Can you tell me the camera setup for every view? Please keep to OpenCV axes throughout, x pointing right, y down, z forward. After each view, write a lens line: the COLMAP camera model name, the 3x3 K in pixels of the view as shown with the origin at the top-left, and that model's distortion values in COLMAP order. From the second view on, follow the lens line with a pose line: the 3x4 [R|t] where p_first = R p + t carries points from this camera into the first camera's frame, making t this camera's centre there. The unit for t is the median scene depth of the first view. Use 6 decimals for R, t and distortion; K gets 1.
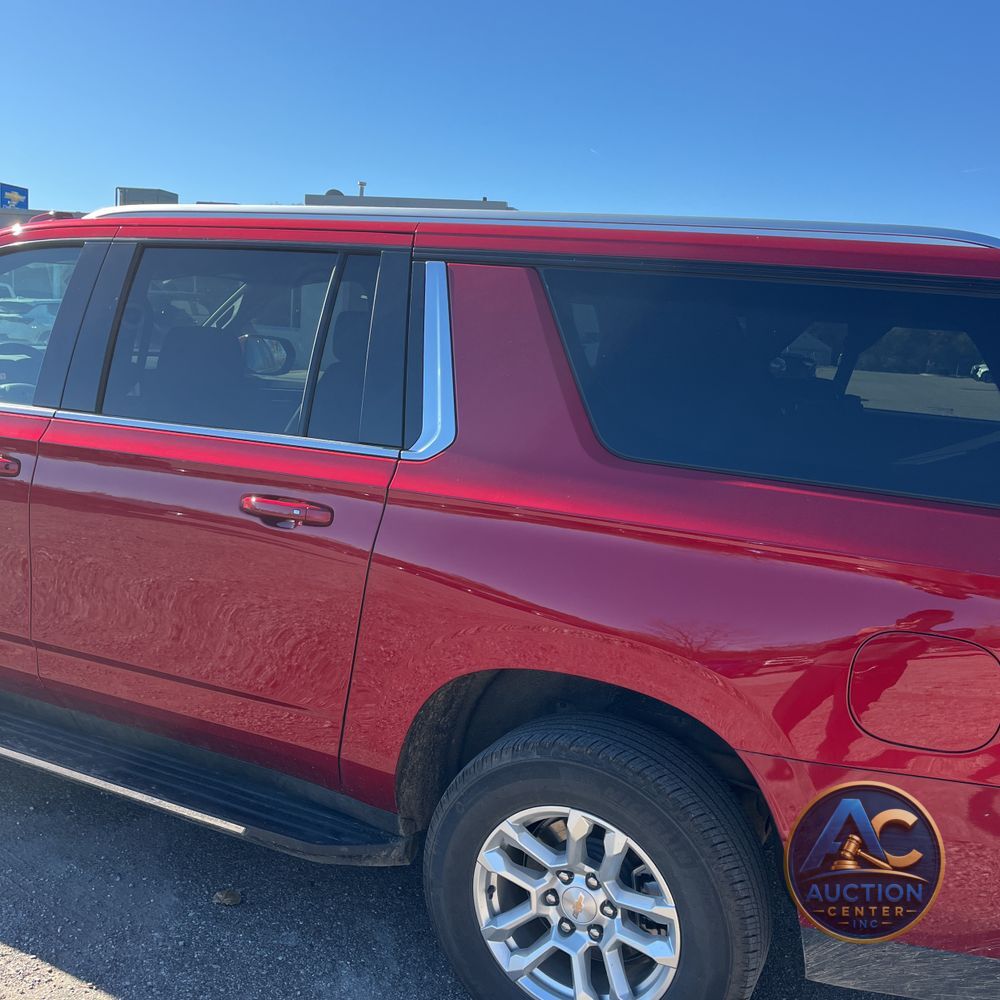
lens RADIAL K [[1001.6, 0, 501.4], [0, 1001.6, 499.7], [0, 0, 1]] dist [-0.005116, 0.000000]
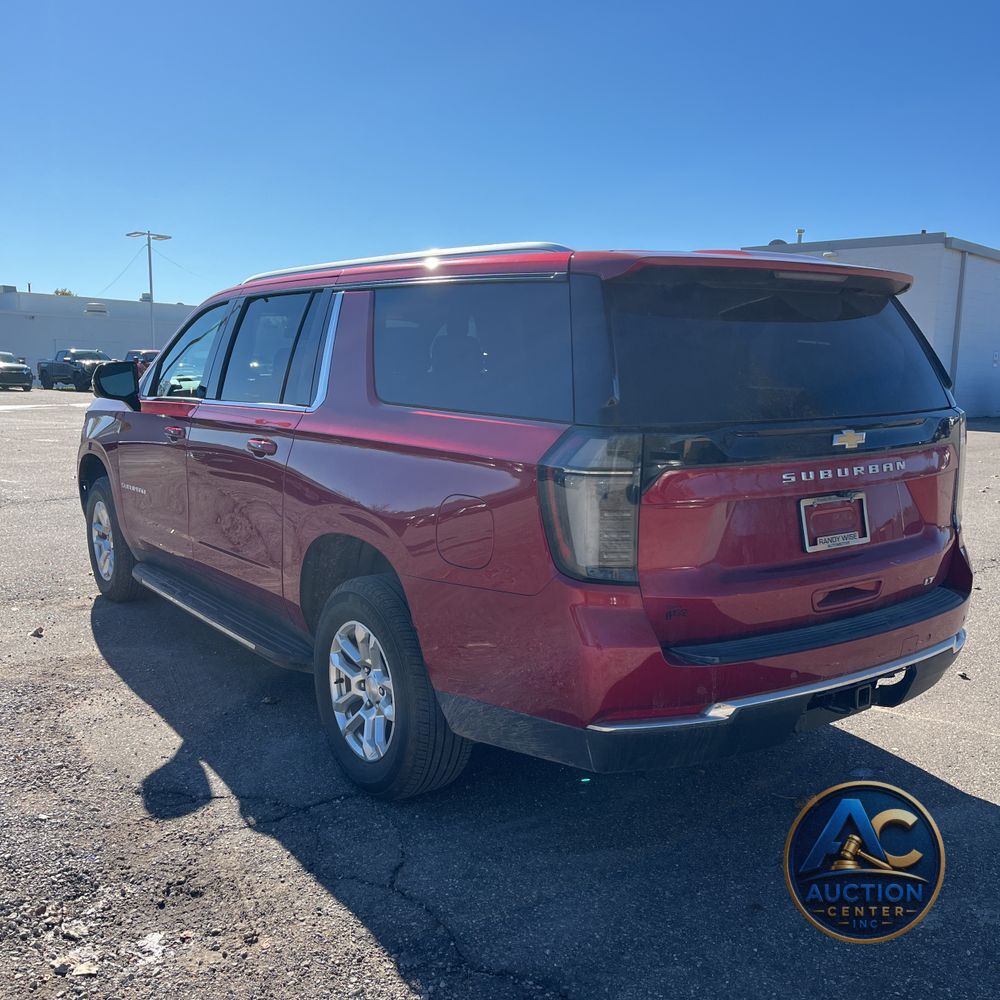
lens RADIAL K [[1001.6, 0, 496.1], [0, 1001.6, 502.9], [0, 0, 1]] dist [-0.005116, 0.000000]
pose [[0.878263, 0.008927, -0.478094, 0.960181], [-0.033344, 0.998535, -0.042608, 0.166541], [0.477014, 0.053362, 0.877275, -0.292122]]
